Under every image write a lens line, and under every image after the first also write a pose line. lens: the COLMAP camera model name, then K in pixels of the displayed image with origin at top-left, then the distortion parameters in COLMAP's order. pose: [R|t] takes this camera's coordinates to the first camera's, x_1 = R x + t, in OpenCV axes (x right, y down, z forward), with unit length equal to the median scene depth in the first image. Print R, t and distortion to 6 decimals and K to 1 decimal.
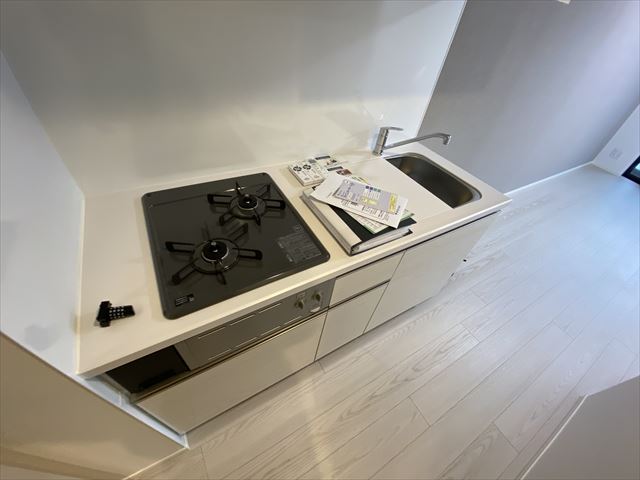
lens RADIAL K [[258.0, 0, 320.0], [0, 258.0, 240.0], [0, 0, 1]] dist [-0.000580, -0.000076]
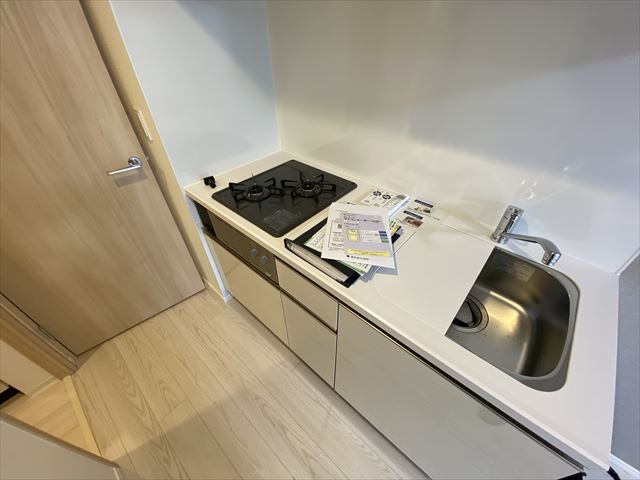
lens RADIAL K [[266.3, 0, 320.0], [0, 266.3, 240.0], [0, 0, 1]] dist [-0.000108, -0.000063]
pose [[0.303724, 0.514903, -0.801640, 0.814622], [-0.630059, 0.739691, 0.236397, -0.250557], [0.714687, 0.433281, 0.549081, 0.336546]]
